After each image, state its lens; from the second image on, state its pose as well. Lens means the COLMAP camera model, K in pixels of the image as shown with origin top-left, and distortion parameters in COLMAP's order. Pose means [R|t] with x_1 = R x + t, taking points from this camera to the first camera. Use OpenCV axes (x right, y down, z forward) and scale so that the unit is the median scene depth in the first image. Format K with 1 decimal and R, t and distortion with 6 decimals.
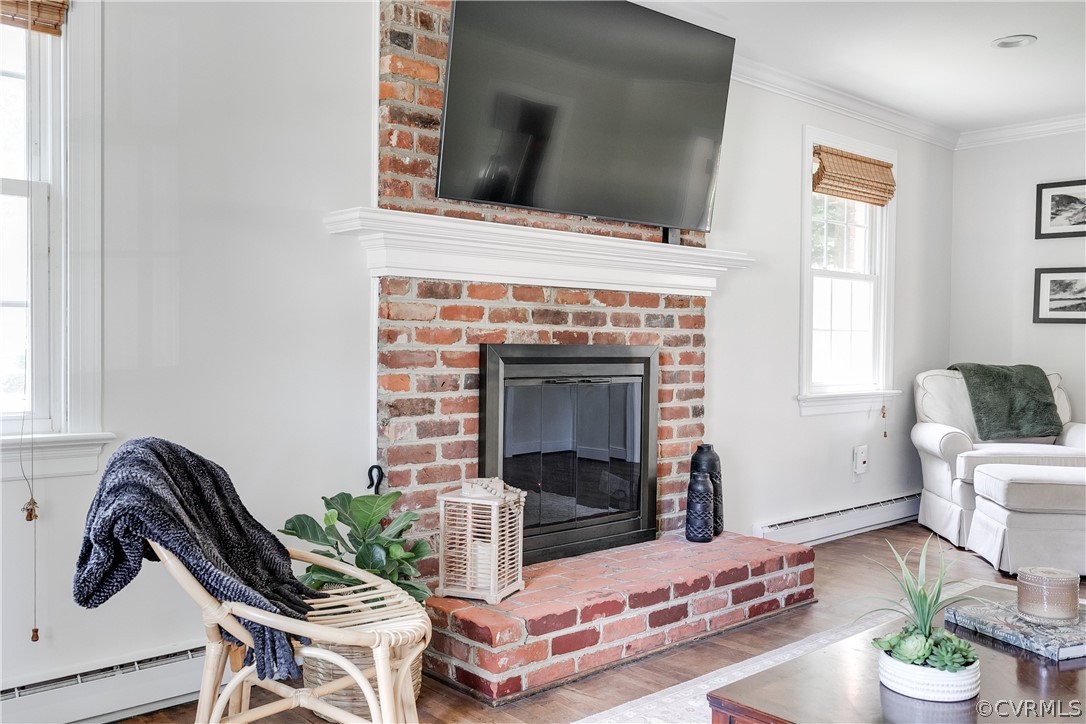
lens RADIAL K [[953.7, 0, 560.9], [0, 953.7, 365.6], [0, 0, 1]] dist [0.009481, -0.001792]
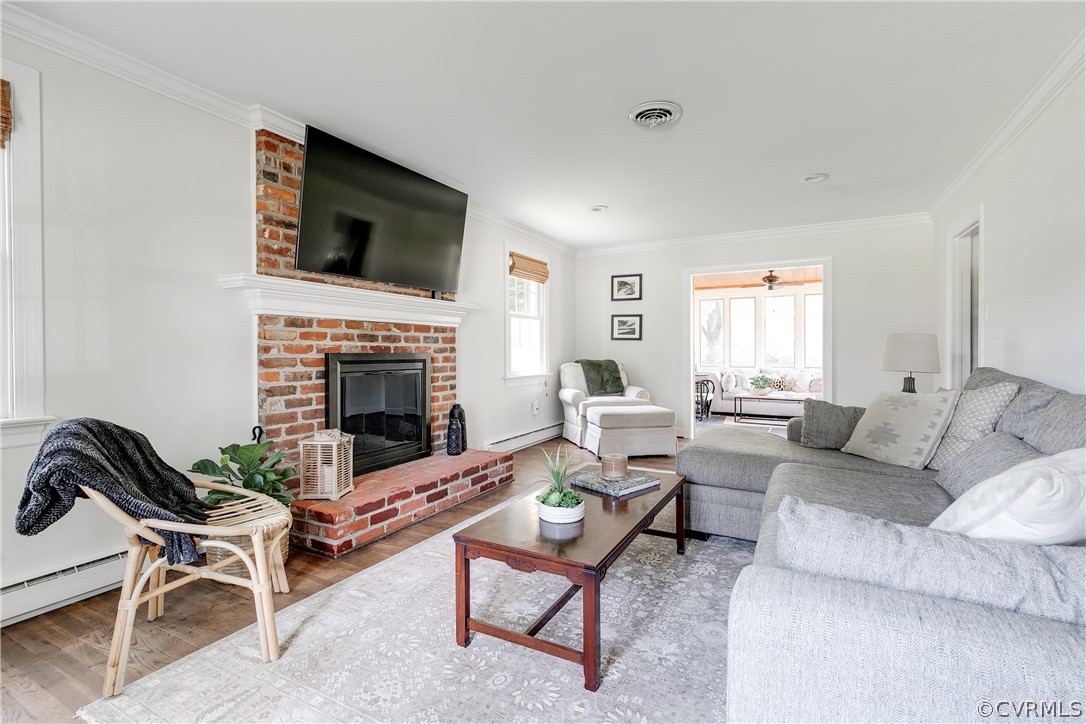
lens RADIAL K [[492.1, 0, 557.0], [0, 492.1, 356.8], [0, 0, 1]] dist [0.008912, -0.002024]
pose [[0.941506, -0.016329, 0.336600, 0.012227], [0.020389, 0.999756, -0.008531, -0.000032], [-0.336378, 0.014895, 0.941609, -0.001225]]
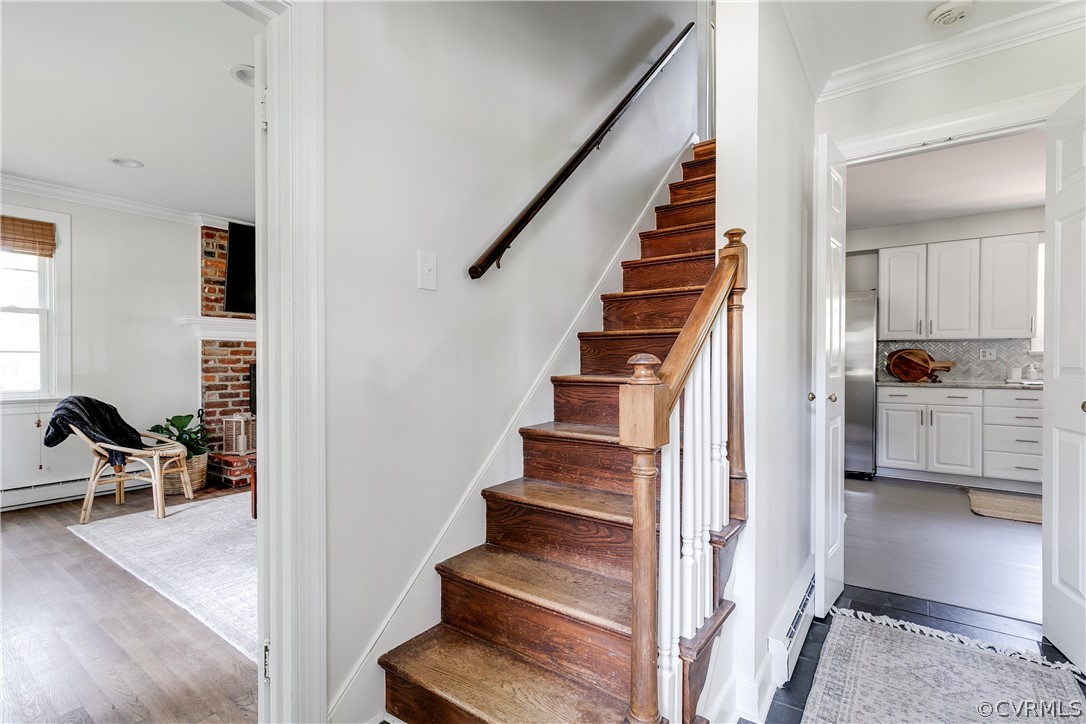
lens RADIAL K [[492.1, 0, 540.2], [0, 492.1, 366.1], [0, 0, 1]] dist [0.008912, -0.002024]
pose [[0.978515, -0.012215, 0.205811, 0.448313], [0.015522, 0.999775, -0.014461, 0.017049], [-0.205588, 0.017345, 0.978485, -0.560428]]
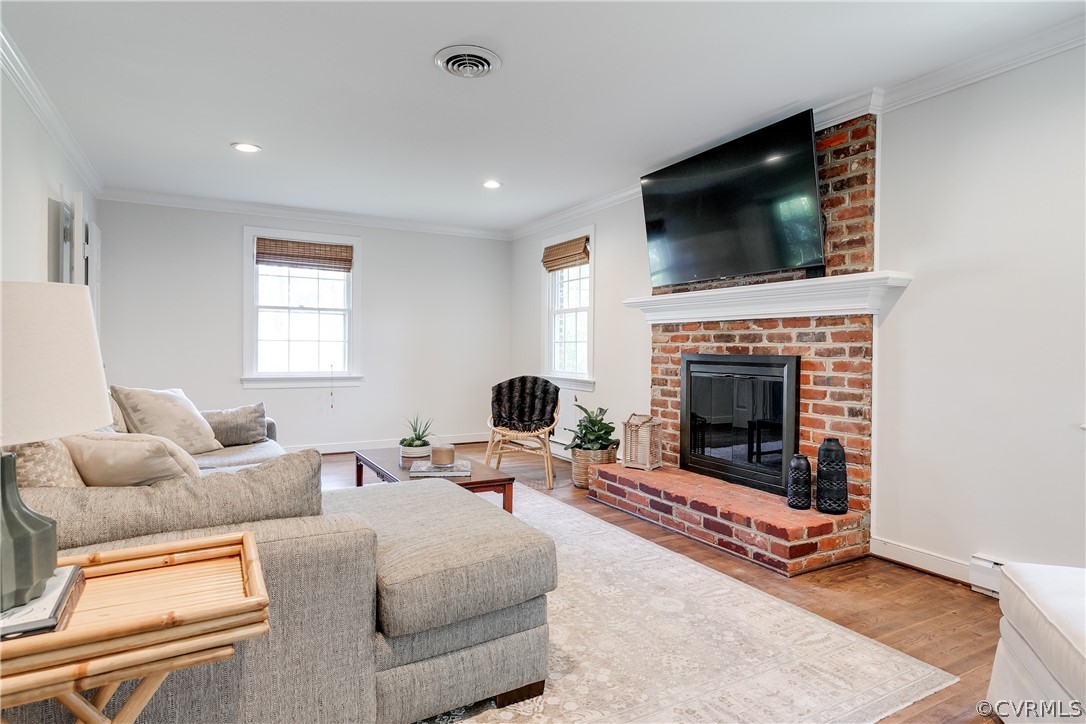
lens RADIAL K [[613.1, 0, 542.6], [0, 613.1, 361.4], [0, 0, 1]] dist [-0.002934, -0.000114]
pose [[-0.246433, 0.011796, -0.969088, 1.264778], [-0.030549, 0.999334, 0.019933, -0.023580], [0.968678, 0.034517, -0.245909, 1.058298]]
